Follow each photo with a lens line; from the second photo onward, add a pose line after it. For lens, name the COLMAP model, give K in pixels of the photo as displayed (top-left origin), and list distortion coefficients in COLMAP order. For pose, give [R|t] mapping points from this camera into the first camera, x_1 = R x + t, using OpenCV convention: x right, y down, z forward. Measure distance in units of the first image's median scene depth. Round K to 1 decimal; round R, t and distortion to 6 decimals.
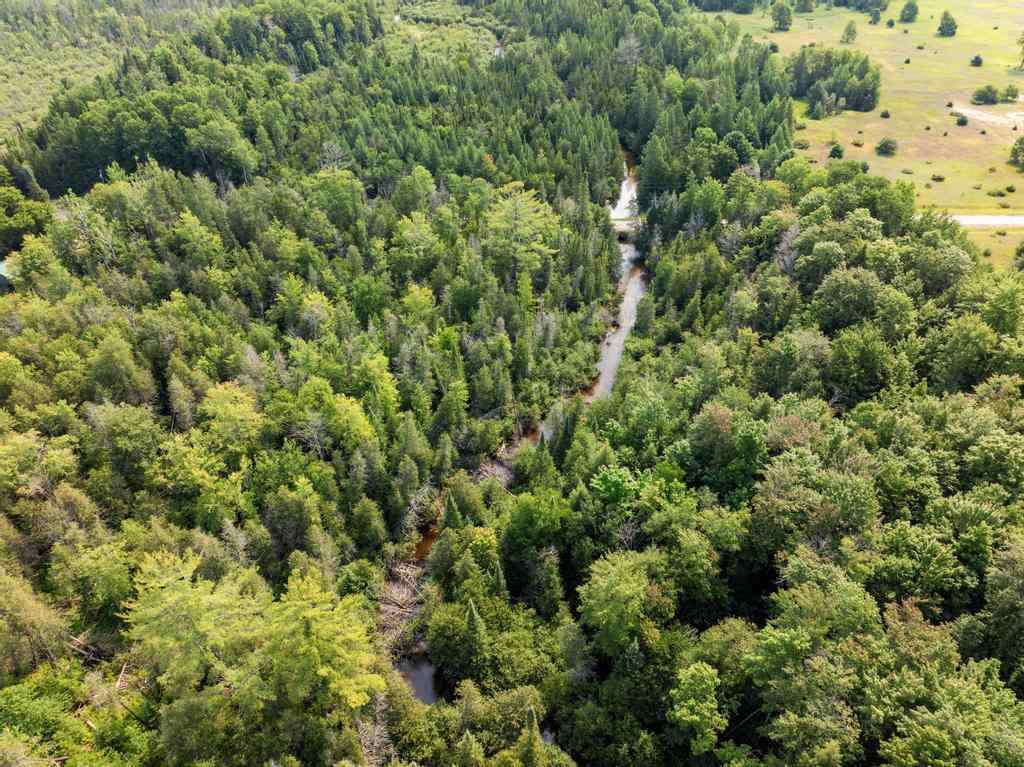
lens RADIAL K [[735.7, 0, 512.0], [0, 735.7, 383.5], [0, 0, 1]] dist [-0.002428, -0.000123]
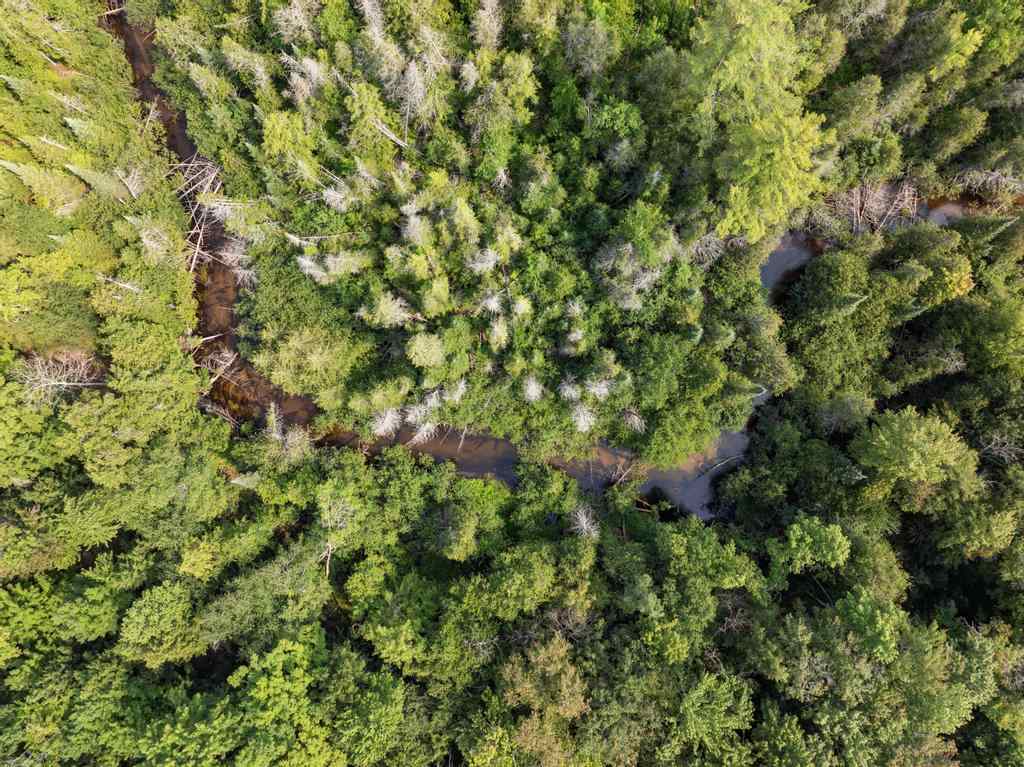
lens RADIAL K [[735.7, 0, 512.0], [0, 735.7, 383.5], [0, 0, 1]] dist [-0.002428, -0.000123]
pose [[0.265211, 0.964184, 0.003520, -0.069979], [-0.594330, 0.160601, 0.788022, -0.145382], [0.759233, -0.211084, 0.615637, 0.069823]]
